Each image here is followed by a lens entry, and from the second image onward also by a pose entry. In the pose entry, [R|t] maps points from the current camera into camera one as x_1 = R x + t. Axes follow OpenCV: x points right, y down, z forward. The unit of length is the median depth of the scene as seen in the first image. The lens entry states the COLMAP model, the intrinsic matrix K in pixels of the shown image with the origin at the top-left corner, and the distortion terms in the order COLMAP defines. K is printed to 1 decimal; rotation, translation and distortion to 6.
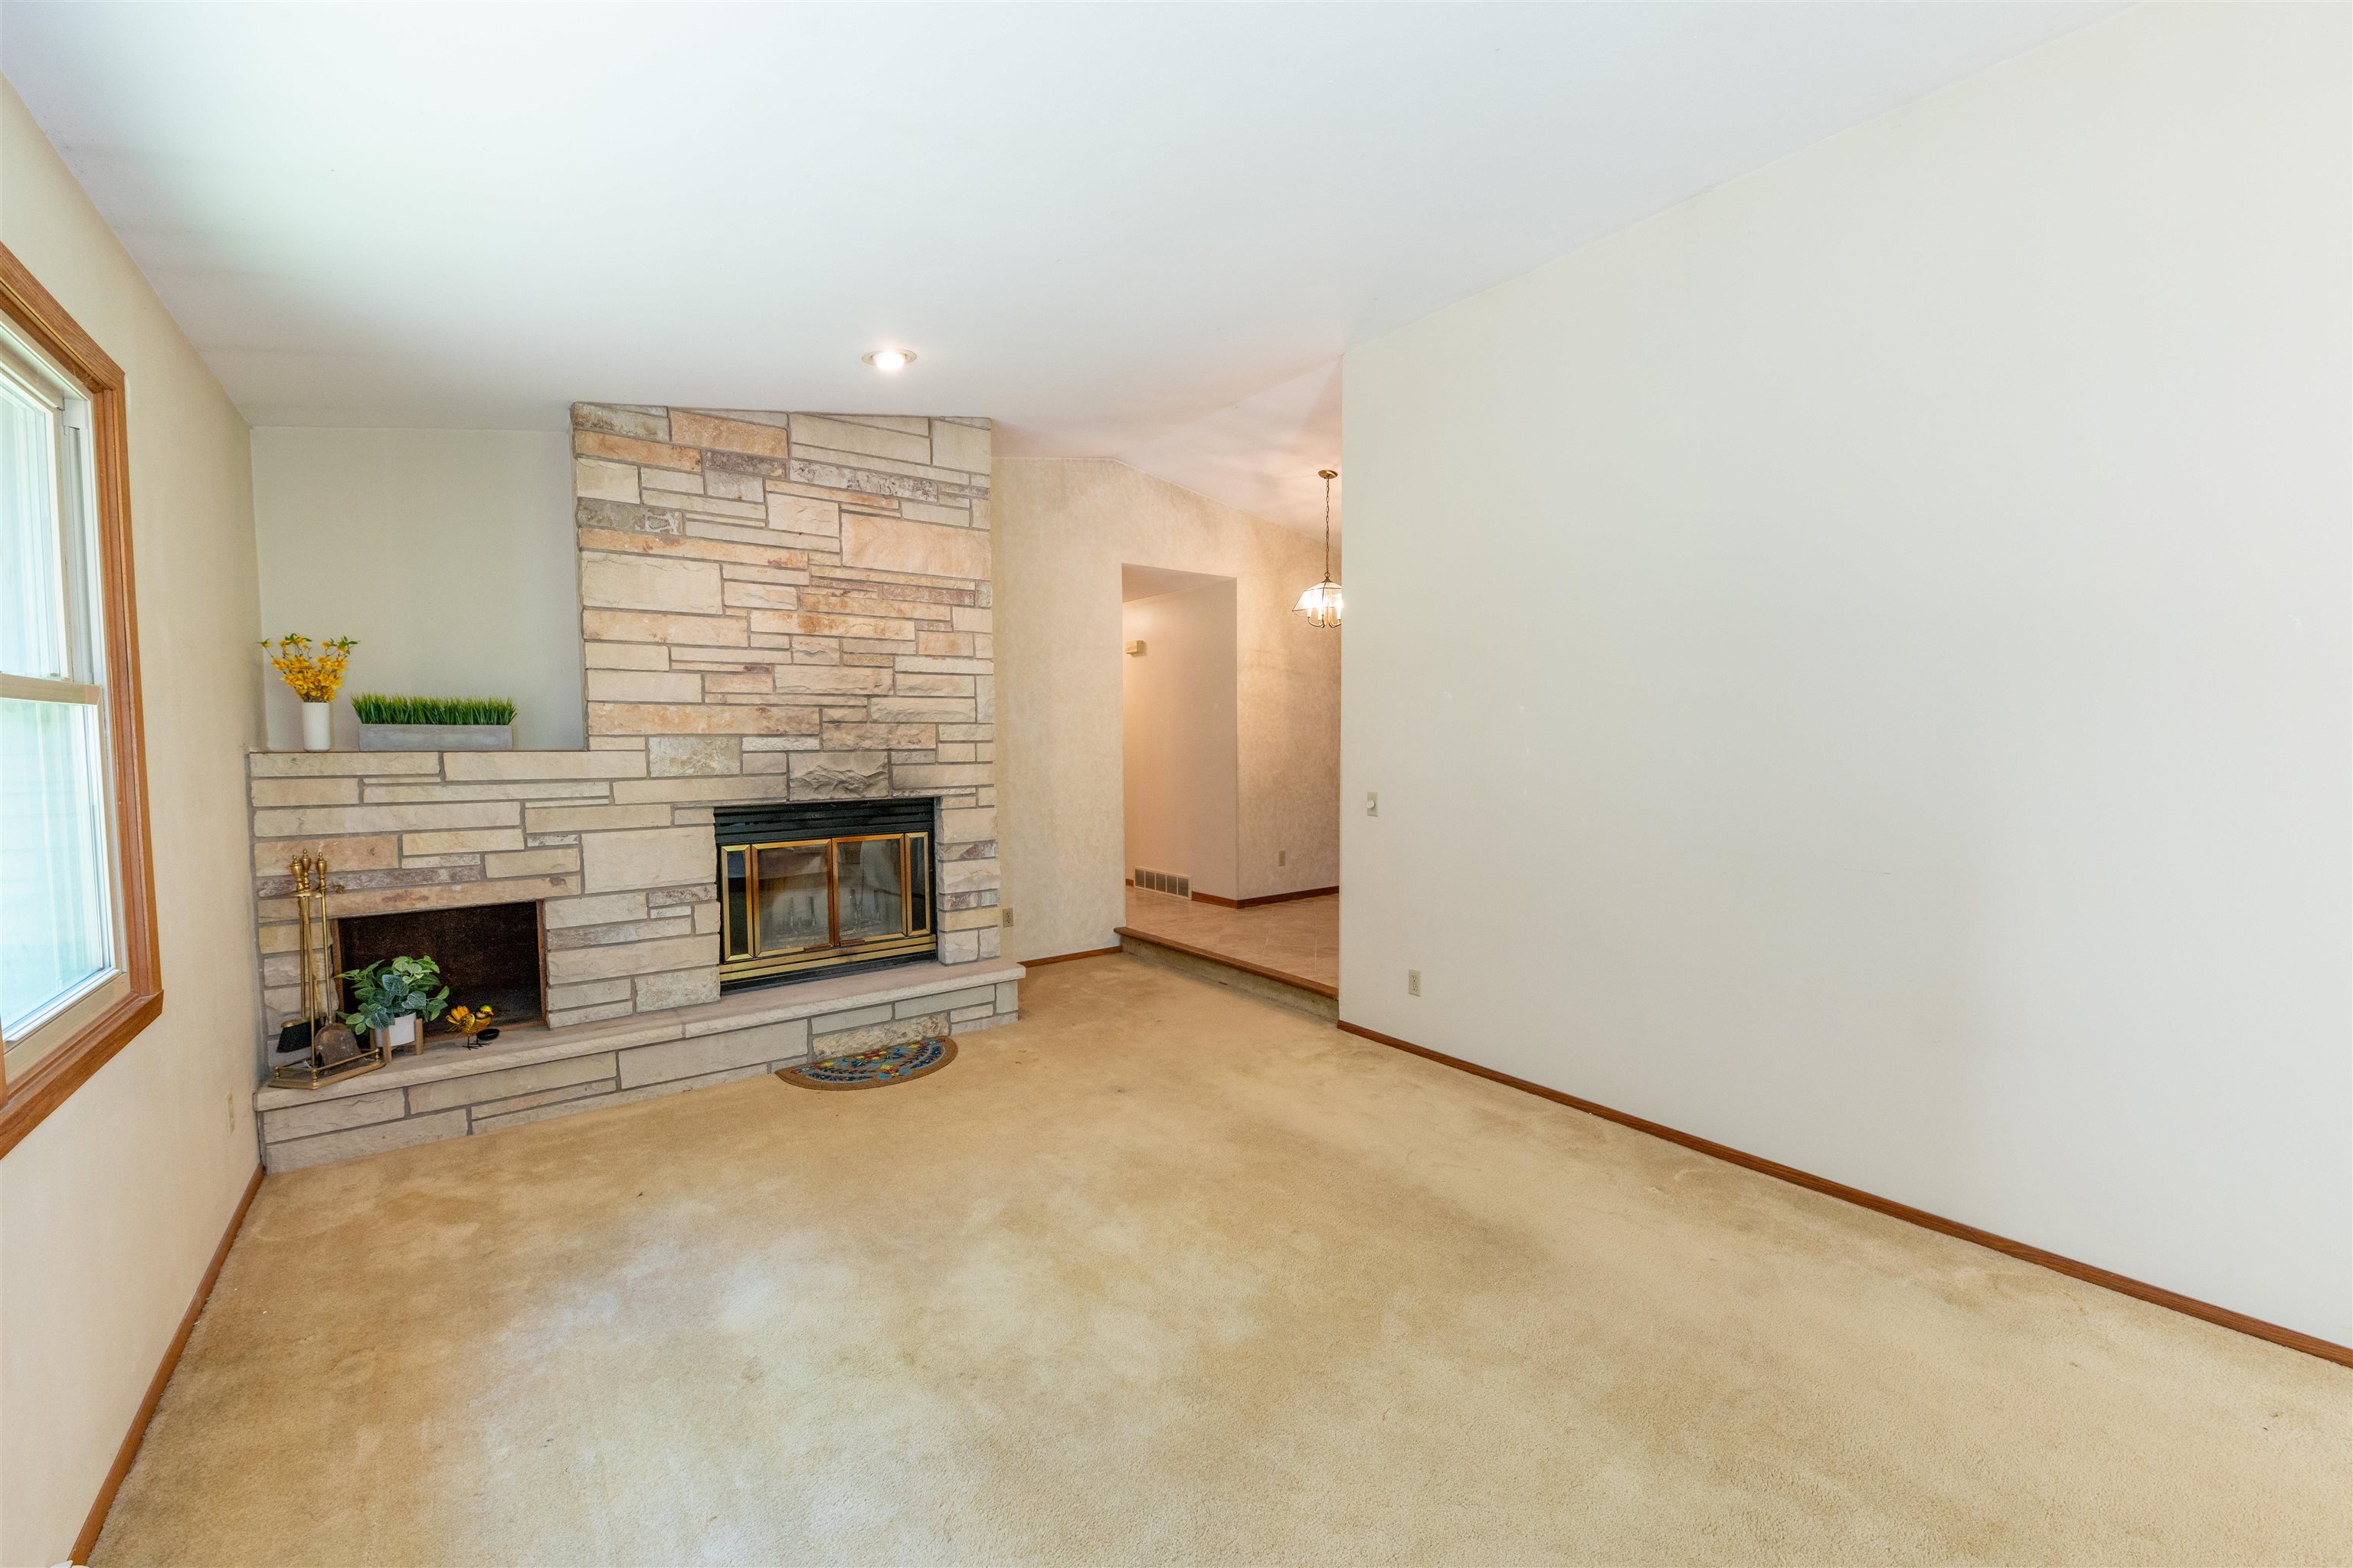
lens RADIAL K [[938.5, 0, 1166.7], [0, 938.5, 788.8], [0, 0, 1]] dist [0.007036, -0.006349]
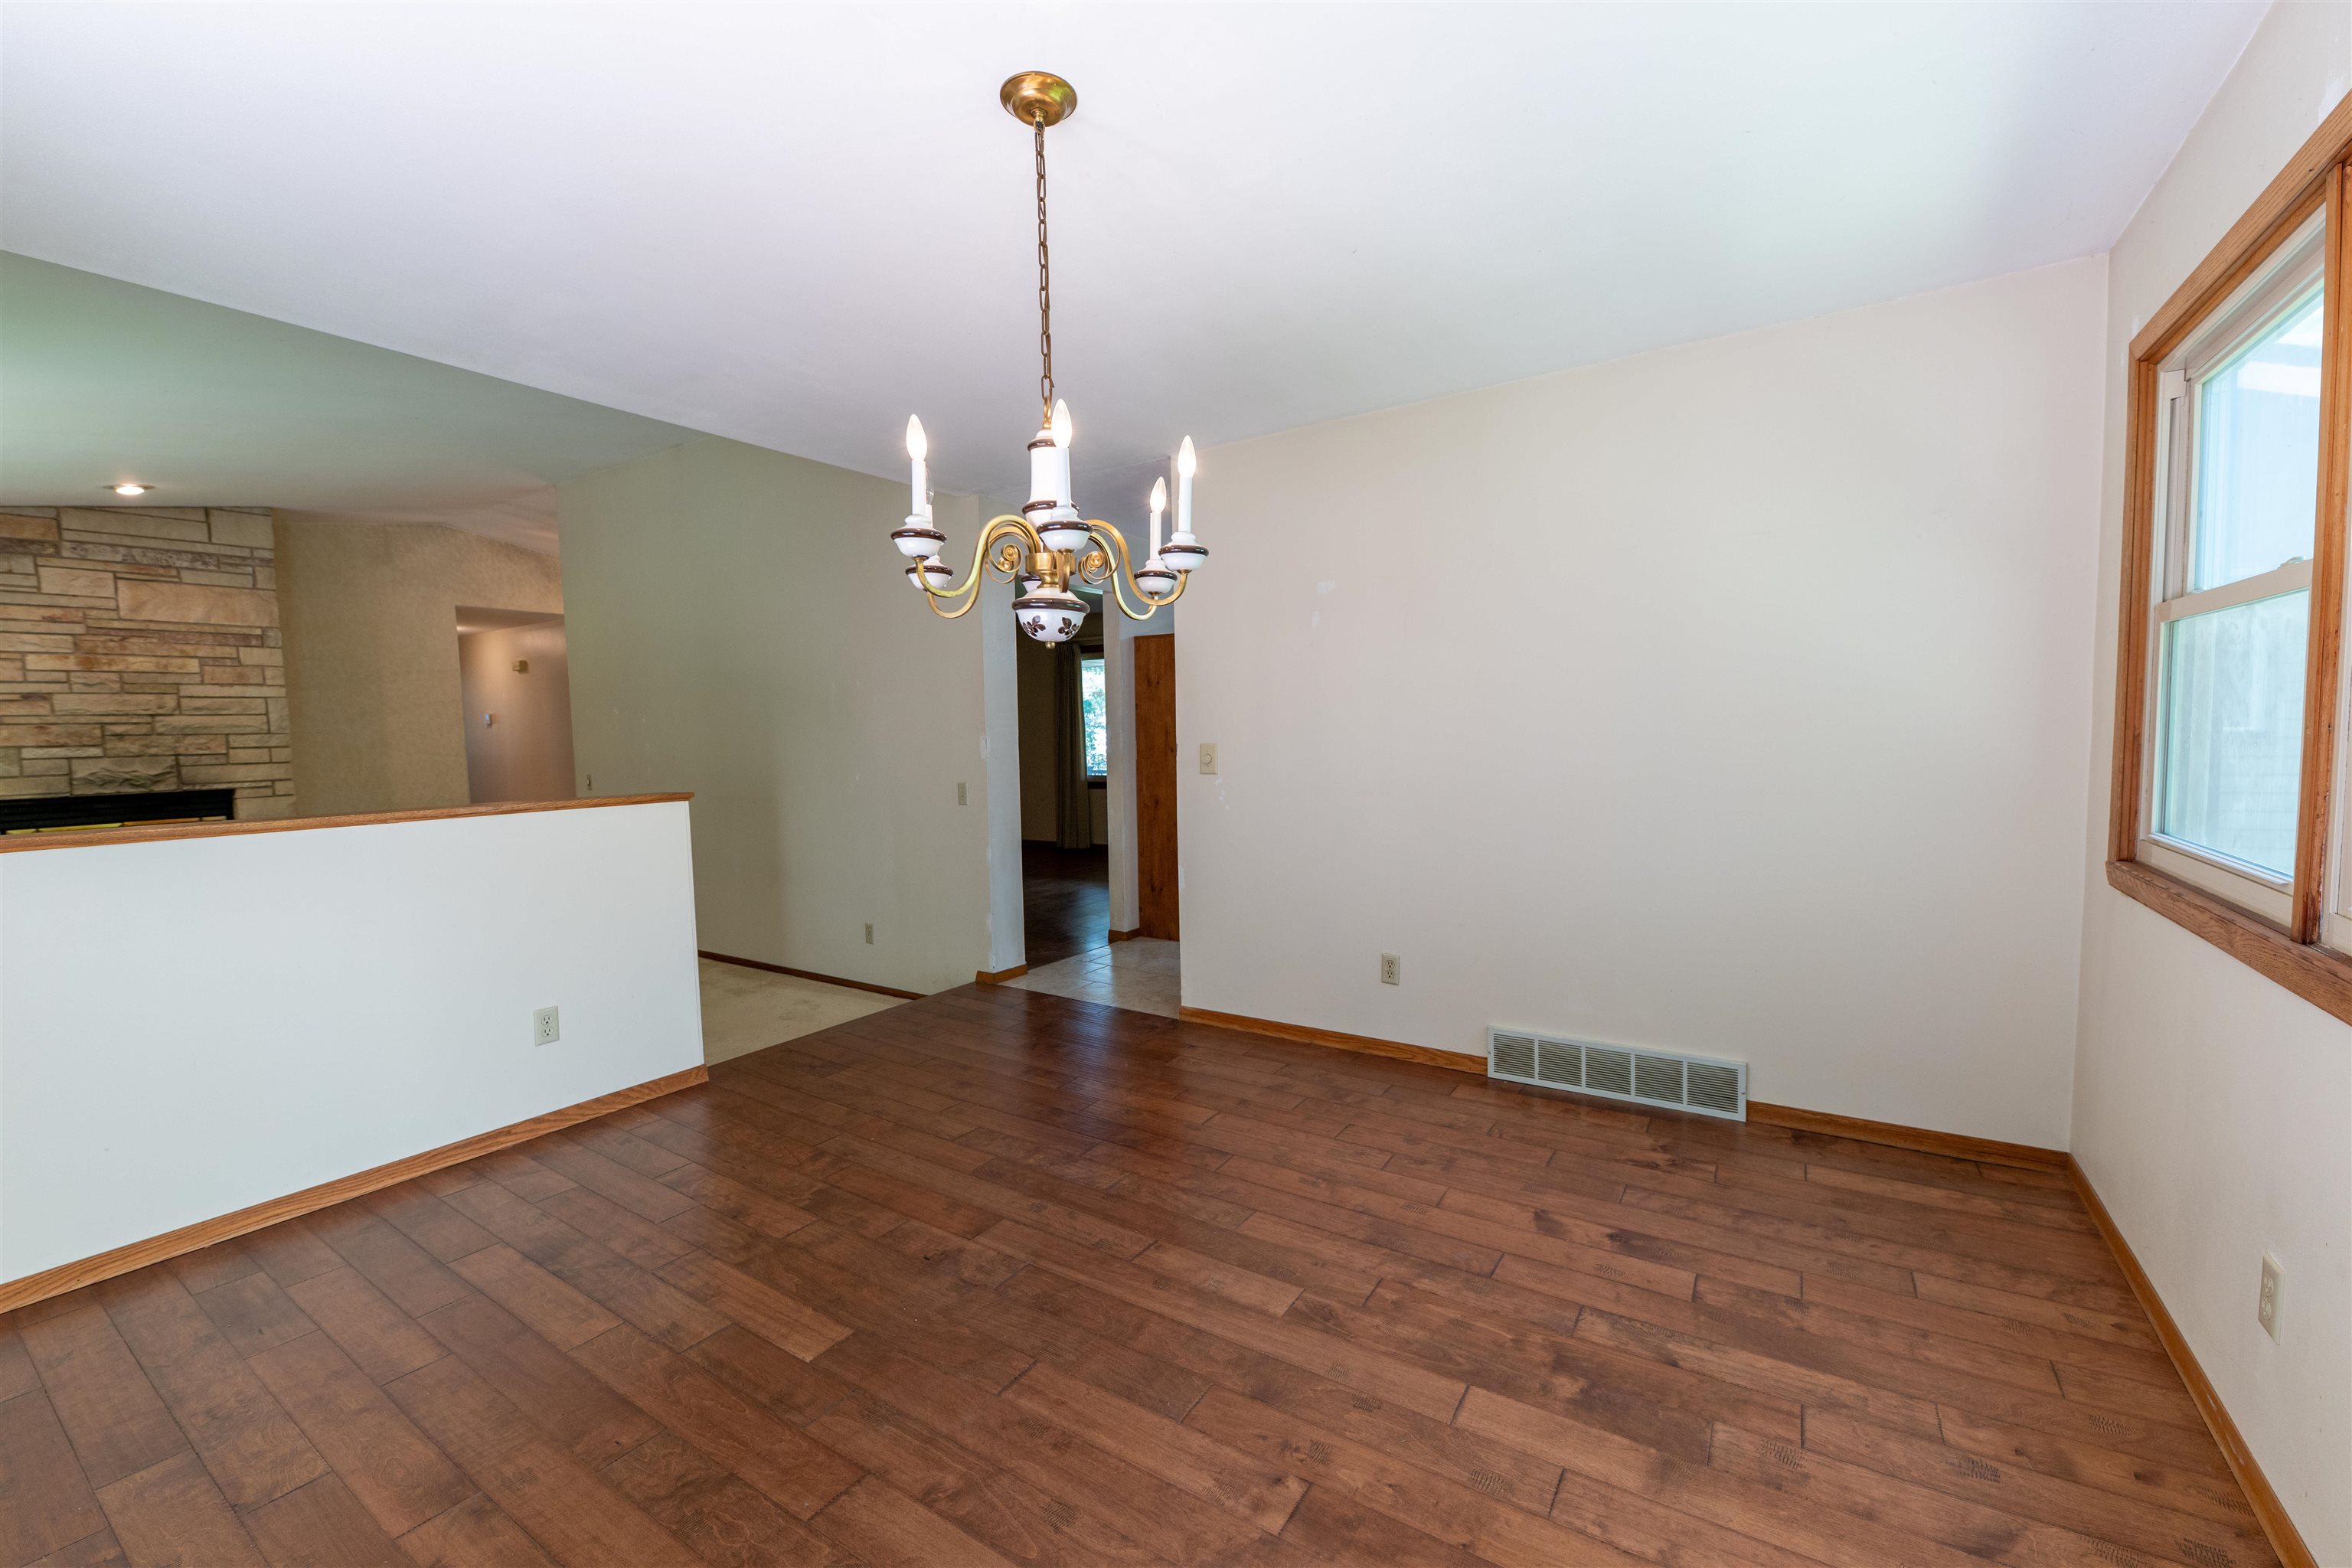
lens RADIAL K [[938.1, 0, 1170.8], [0, 938.1, 782.1], [0, 0, 1]] dist [0.007036, -0.006349]
pose [[0.939628, -0.039312, 0.339932, 0.599230], [0.039367, 0.999202, 0.006739, 0.045603], [-0.339926, 0.007050, 0.940426, -0.764789]]
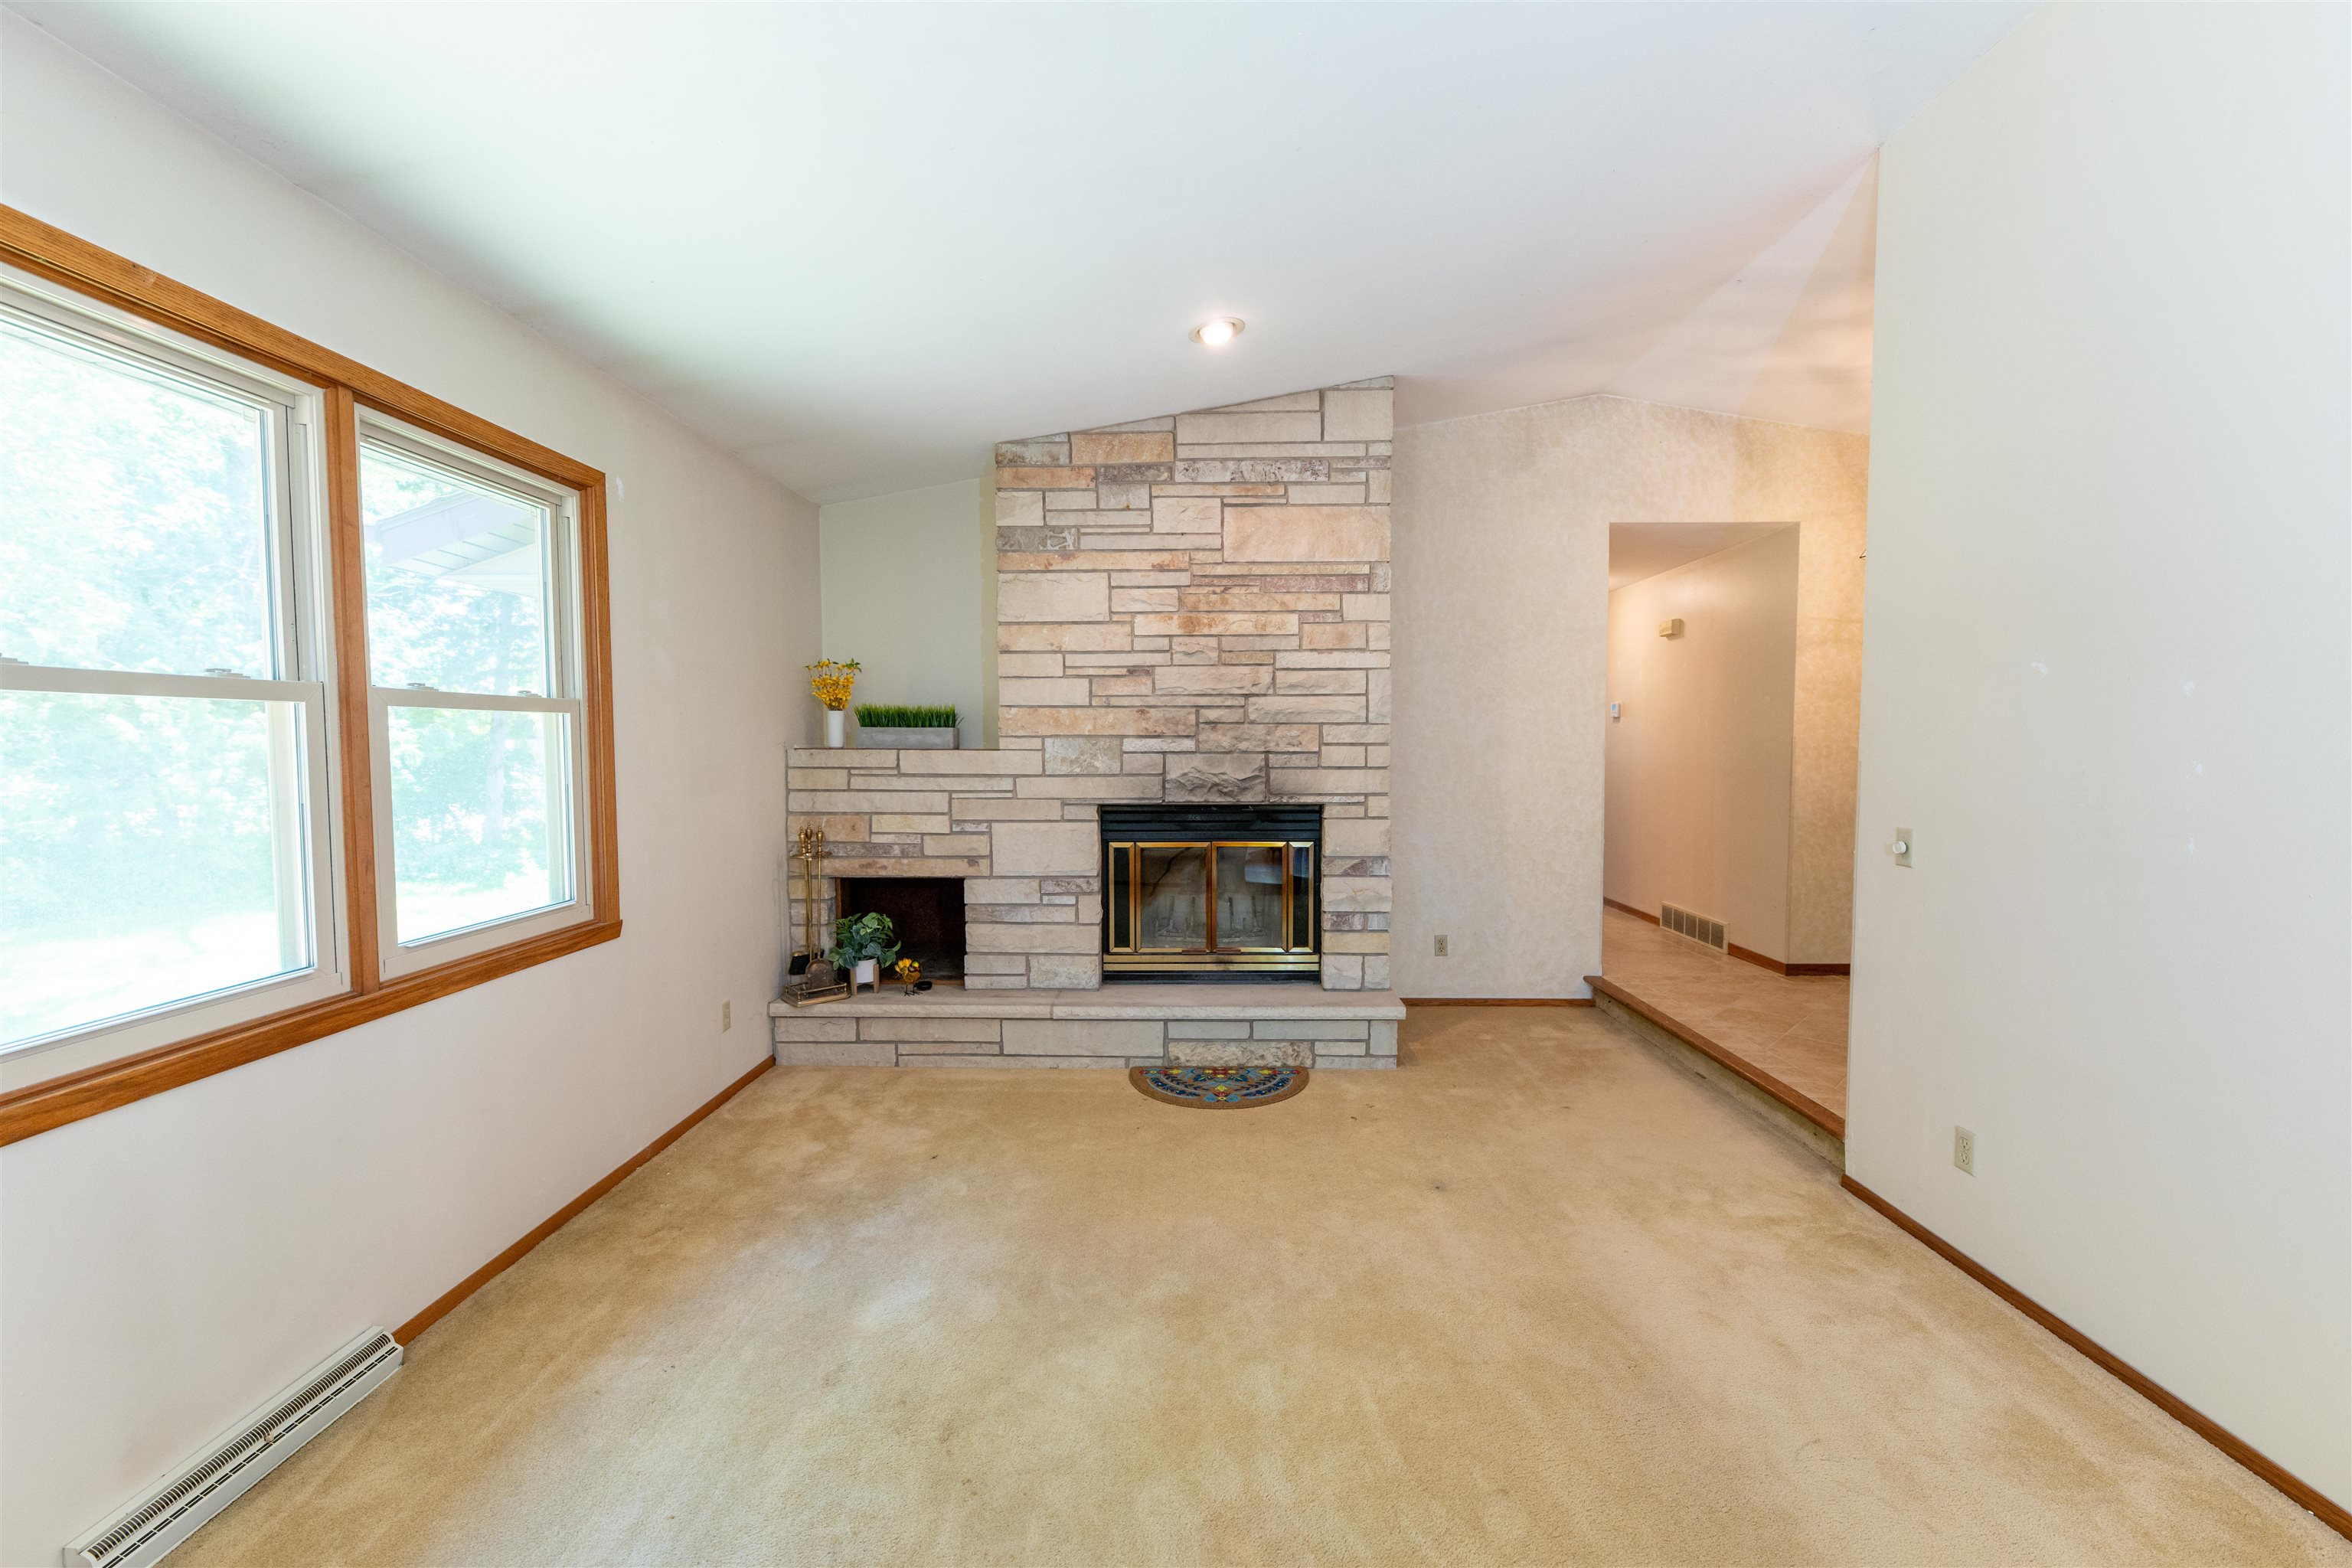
lens RADIAL K [[938.1, 0, 1172.4], [0, 938.1, 786.0], [0, 0, 1]] dist [0.007036, -0.006349]
pose [[0.796017, 0.034146, -0.604311, 0.205386], [-0.037026, 0.999285, 0.007692, -0.011668], [0.604141, 0.016253, 0.796712, 0.198841]]
